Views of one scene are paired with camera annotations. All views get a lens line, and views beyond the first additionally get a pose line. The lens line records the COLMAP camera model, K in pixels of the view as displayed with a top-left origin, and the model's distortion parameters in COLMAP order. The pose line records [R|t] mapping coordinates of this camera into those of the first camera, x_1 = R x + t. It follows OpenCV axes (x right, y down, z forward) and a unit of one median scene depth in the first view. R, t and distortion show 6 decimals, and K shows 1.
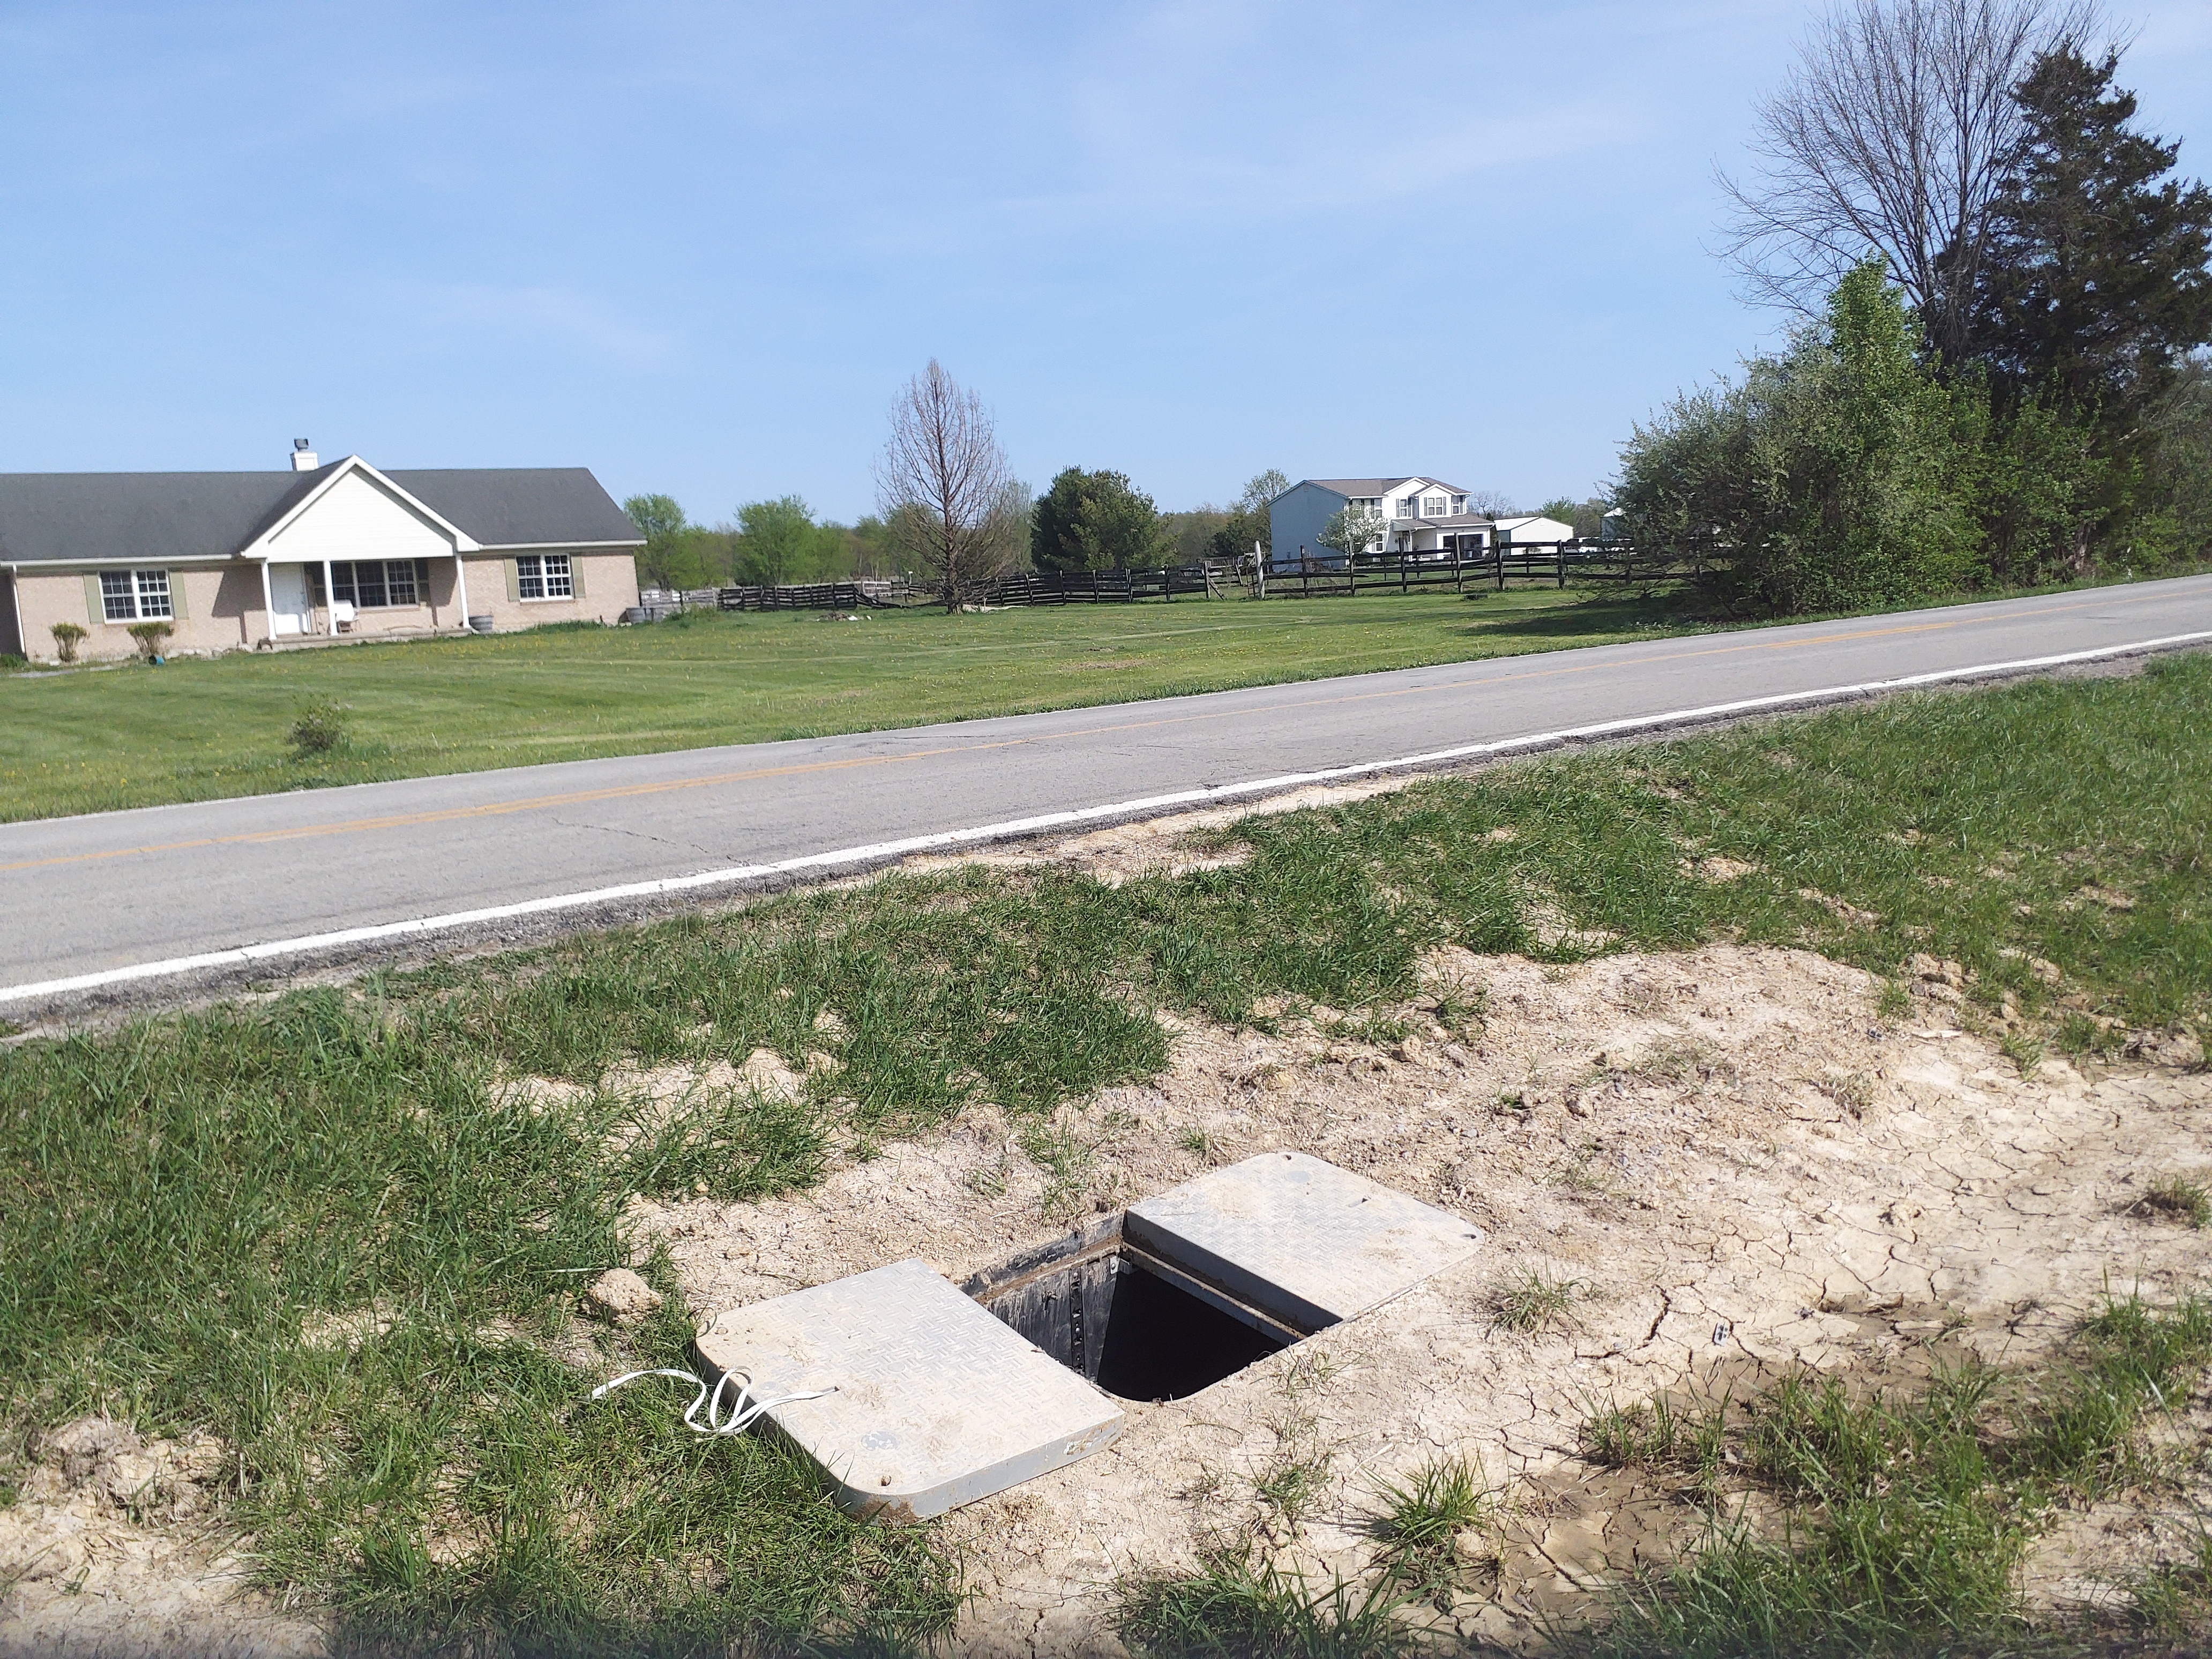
lens RADIAL K [[1661.3, 0, 1106.0], [0, 1661.3, 829.5], [0, 0, 1]] dist [-0.007752, -0.006414]
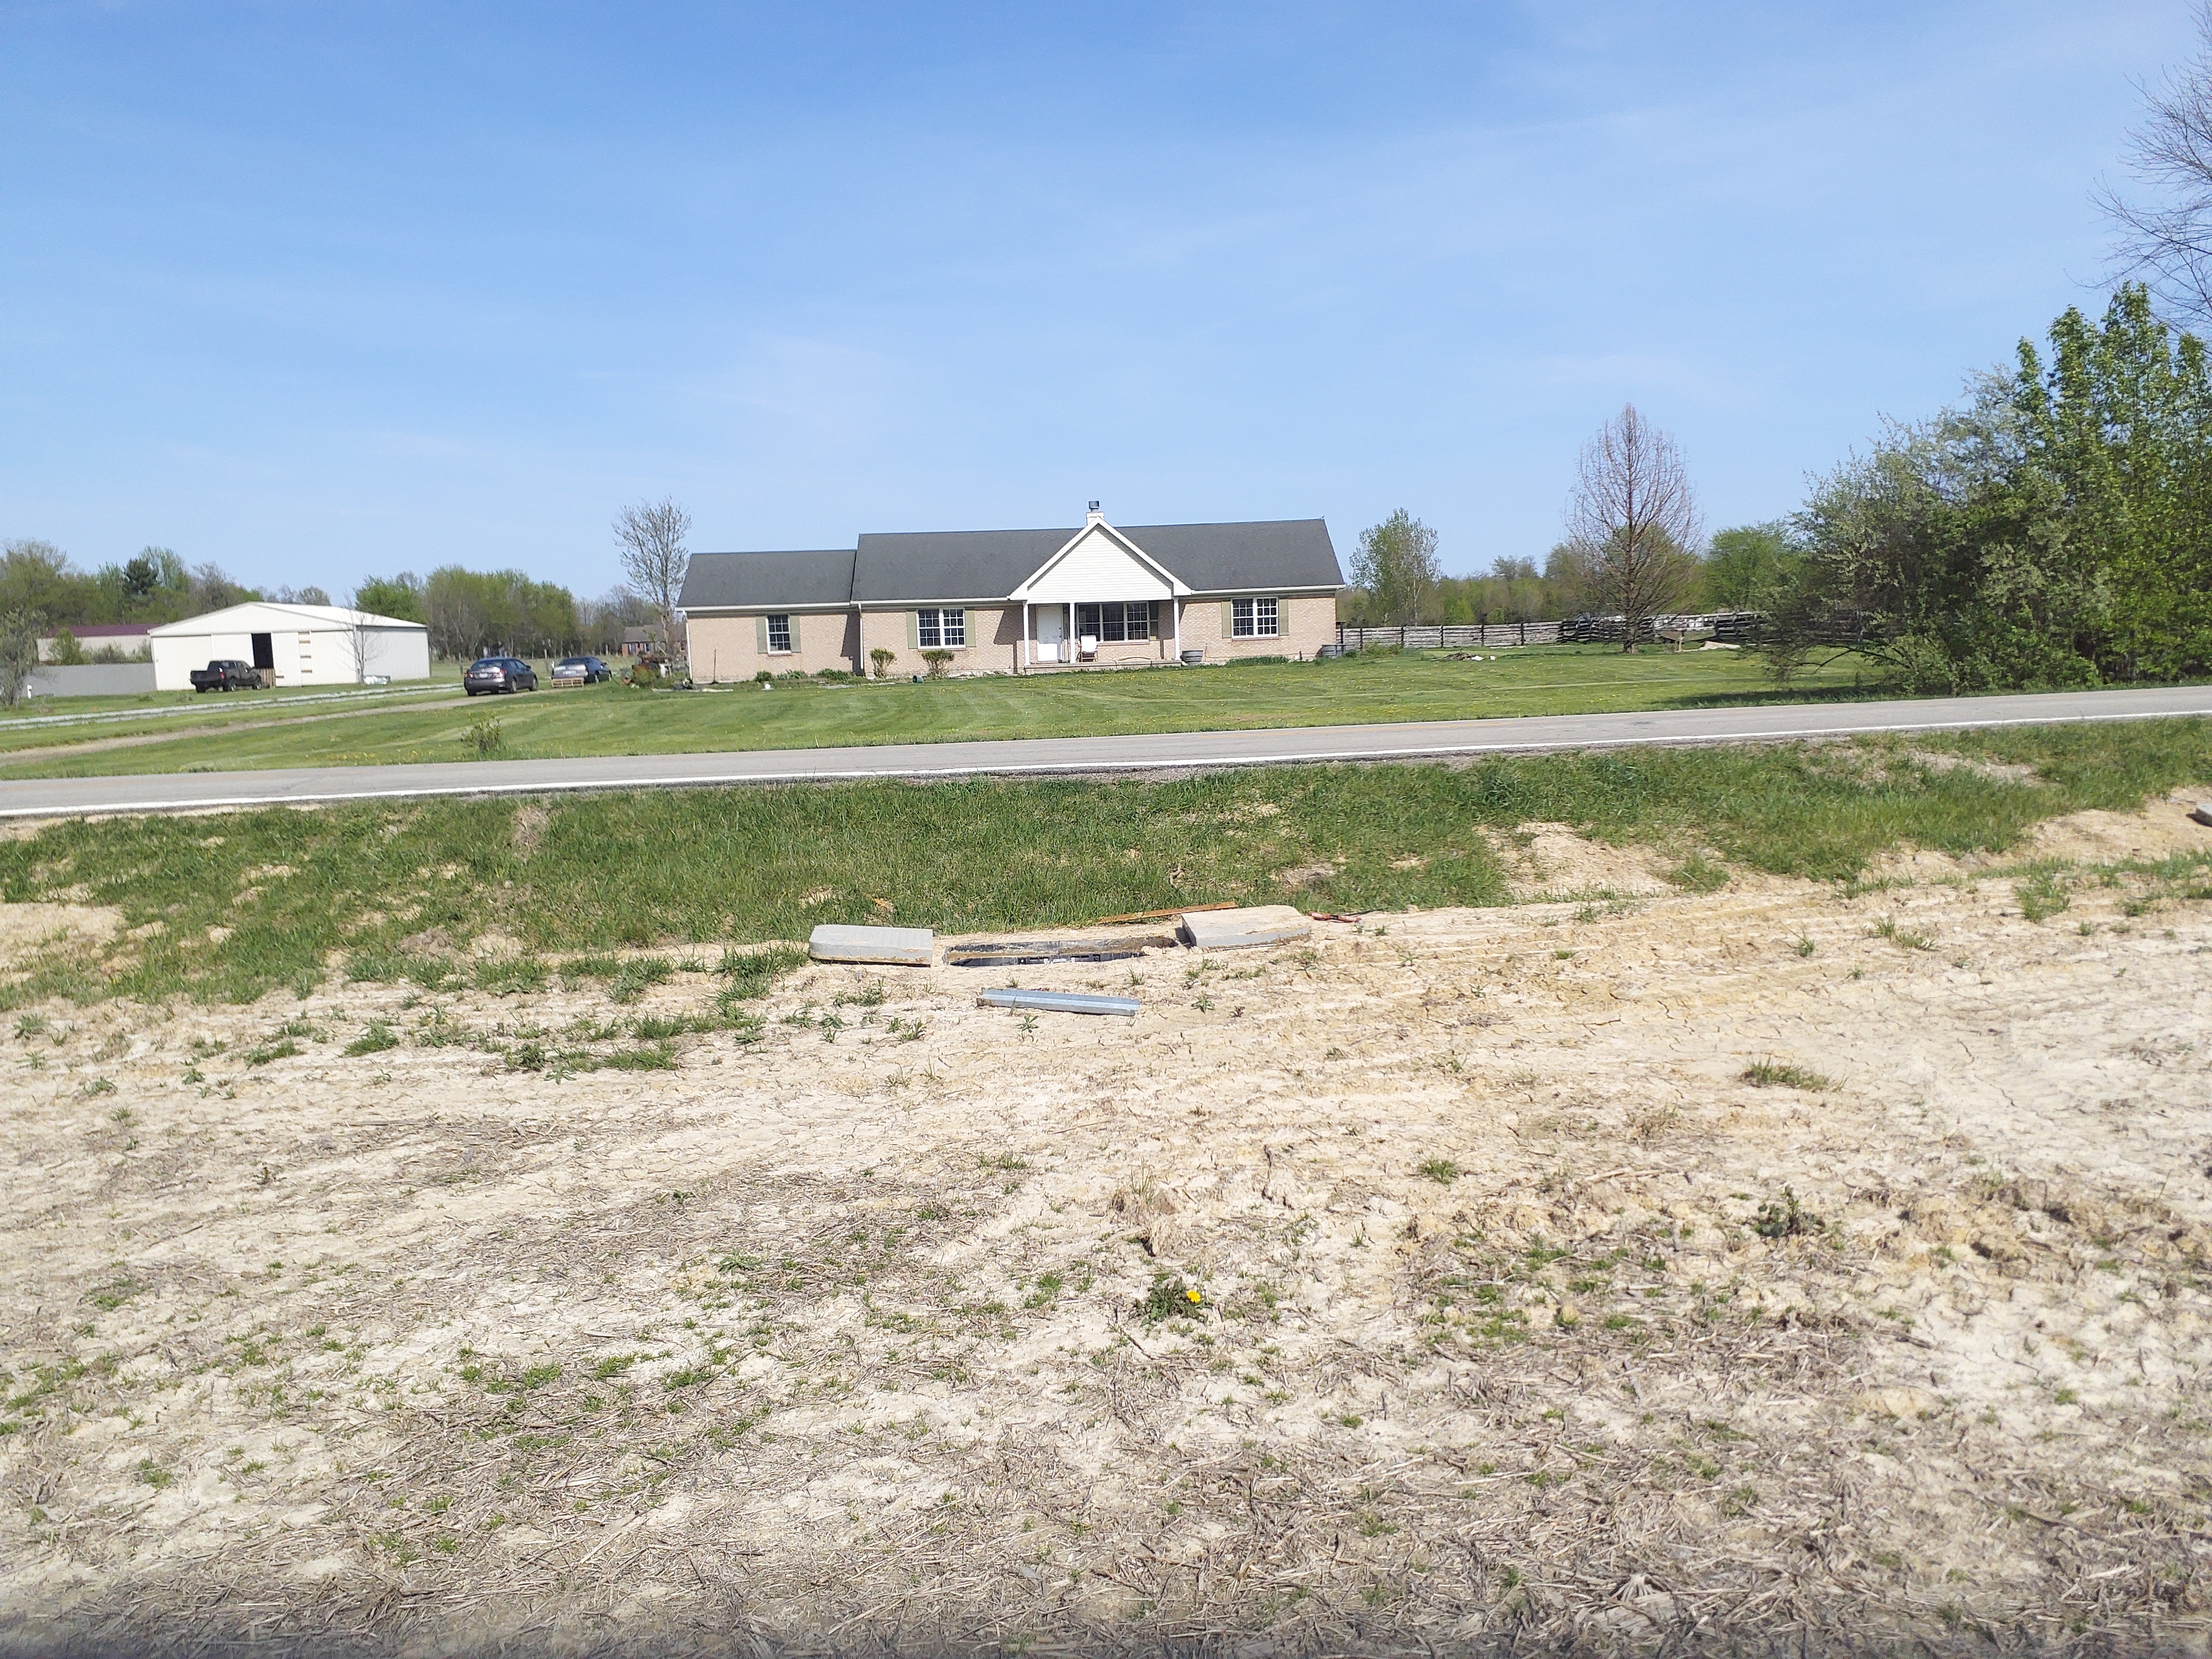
lens RADIAL K [[1630.4, 0, 1106.0], [0, 1630.4, 829.5], [0, 0, 1]] dist [0.011966, 0.001622]
pose [[0.825338, 0.085994, -0.558052, 0.232113], [-0.094595, 0.995424, 0.013490, -0.013989], [0.556658, 0.041655, 0.829696, 0.023200]]
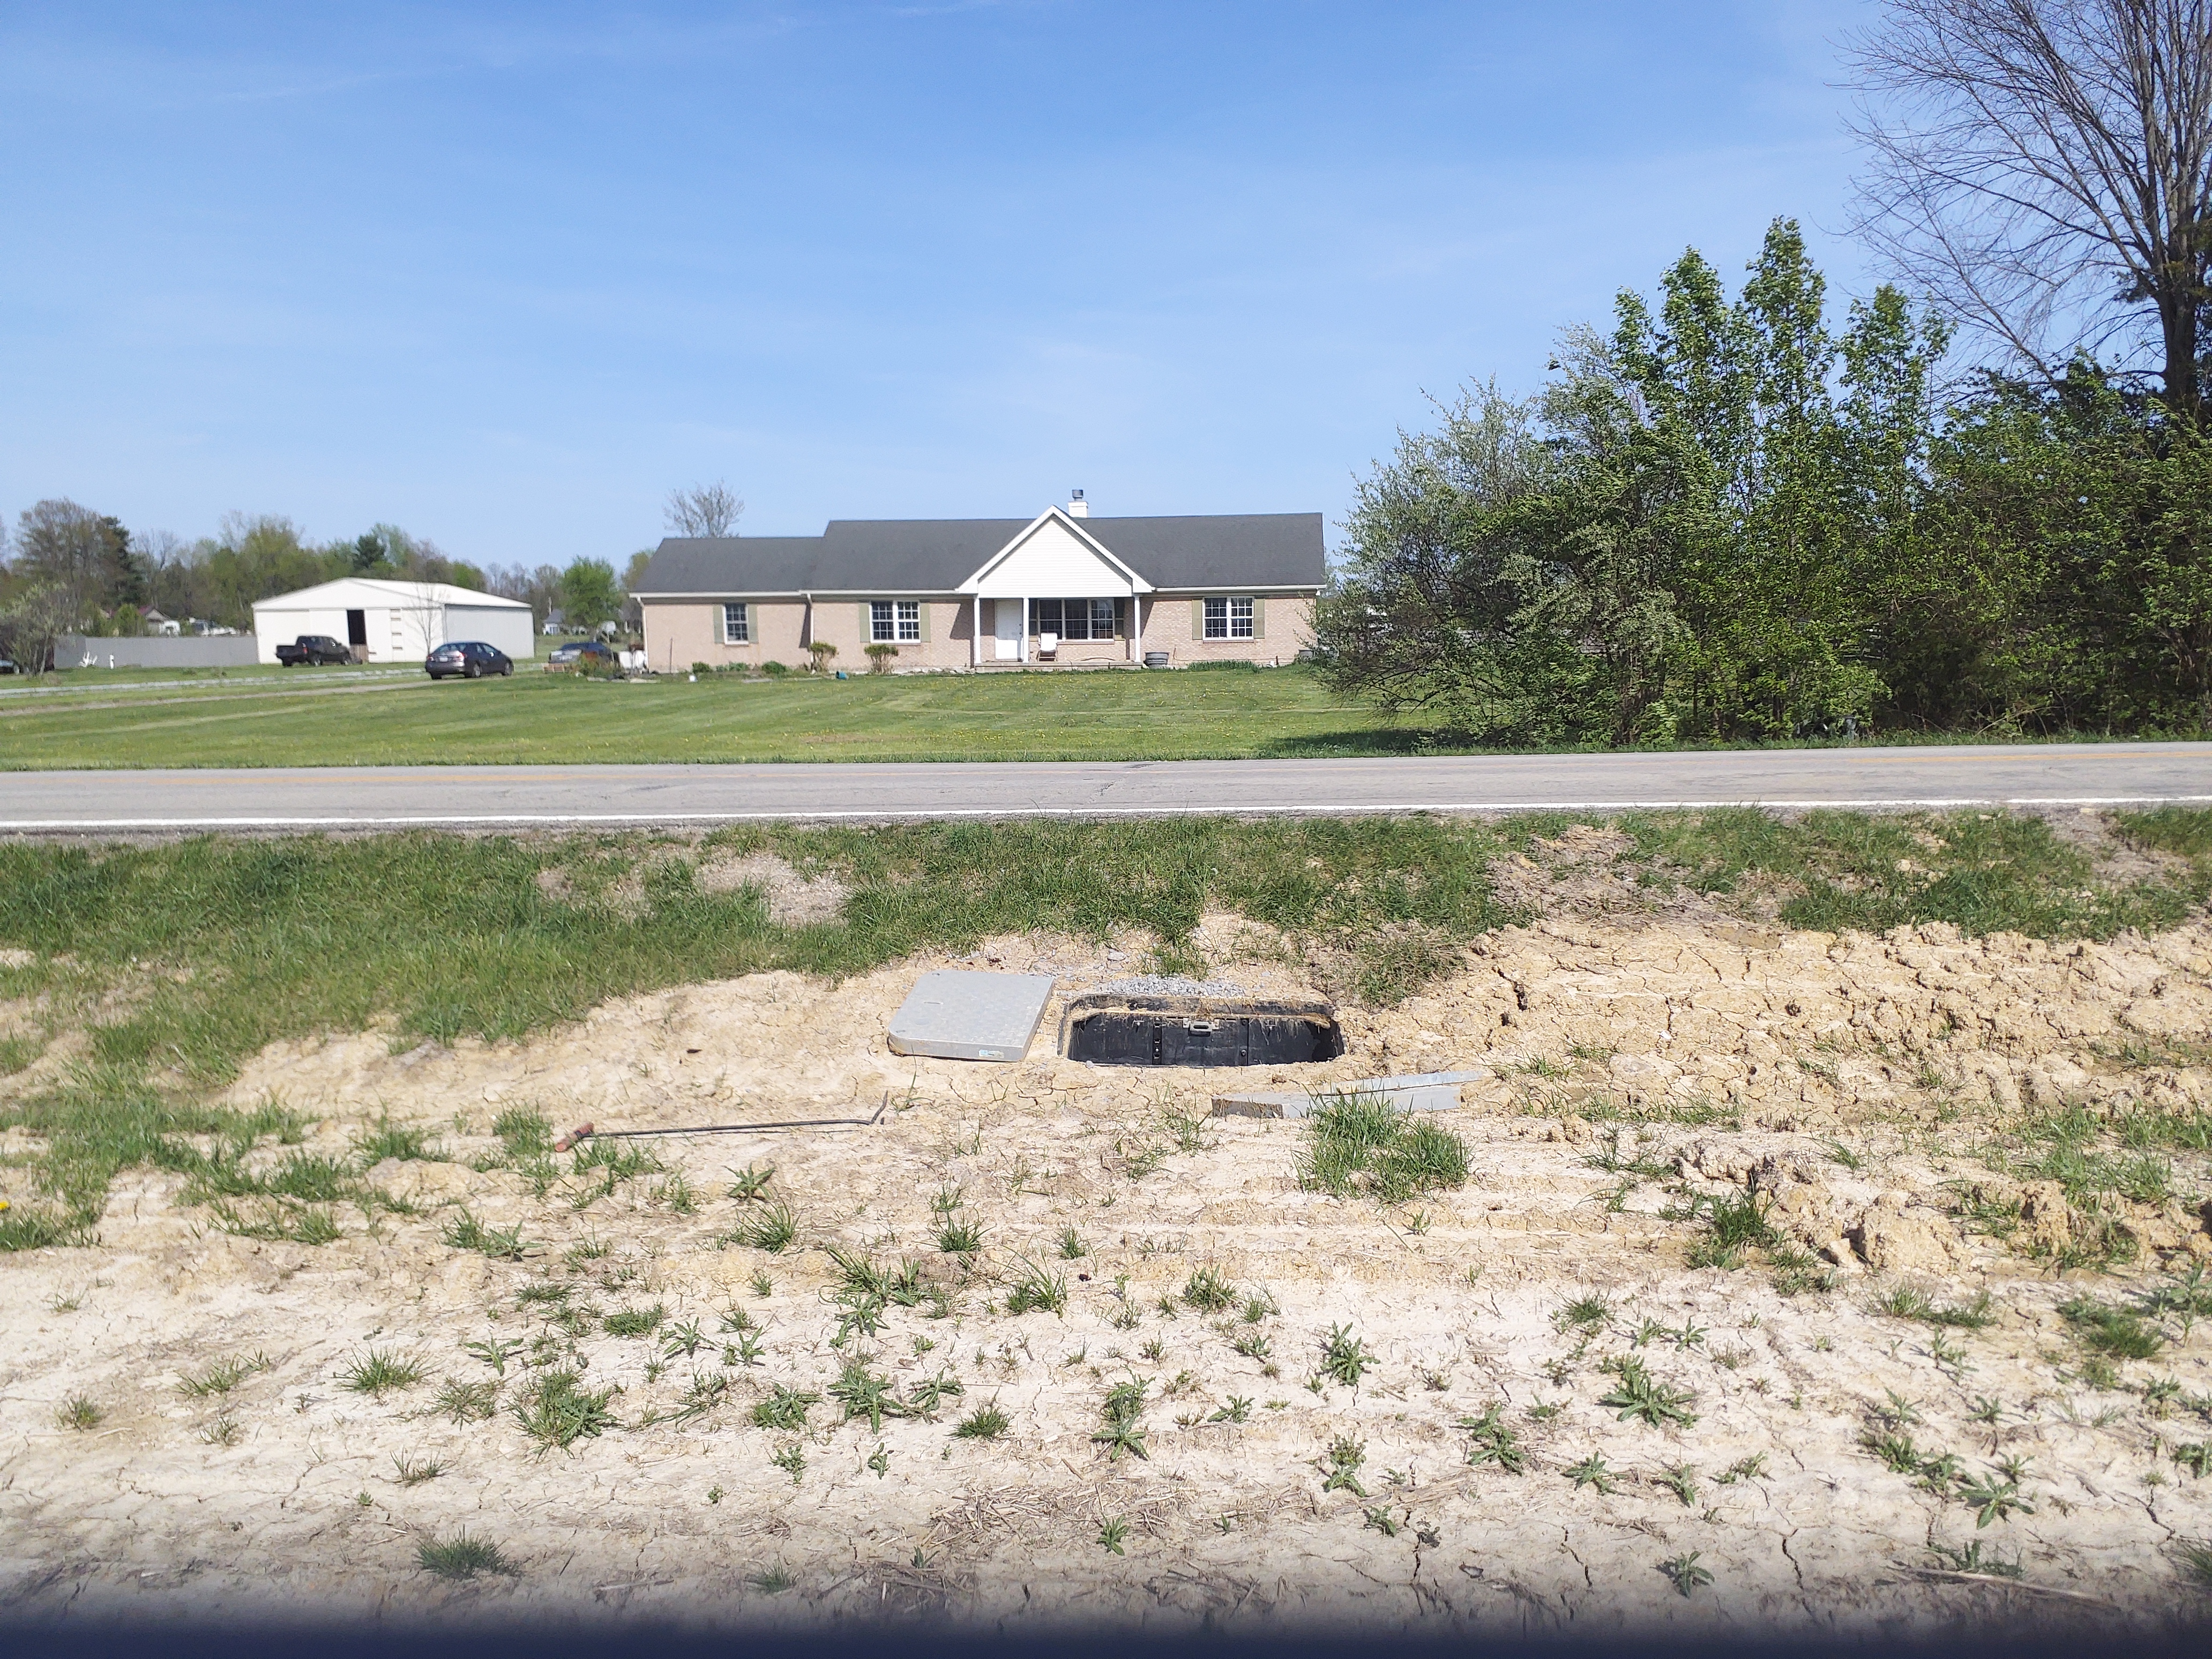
lens RADIAL K [[1661.3, 0, 1106.0], [0, 1661.3, 829.5], [0, 0, 1]] dist [-0.007752, -0.006414]
pose [[0.762957, 0.116576, -0.635851, 0.310703], [-0.129623, 0.991217, 0.026194, -0.040345], [0.633320, 0.062436, 0.771367, 0.161551]]
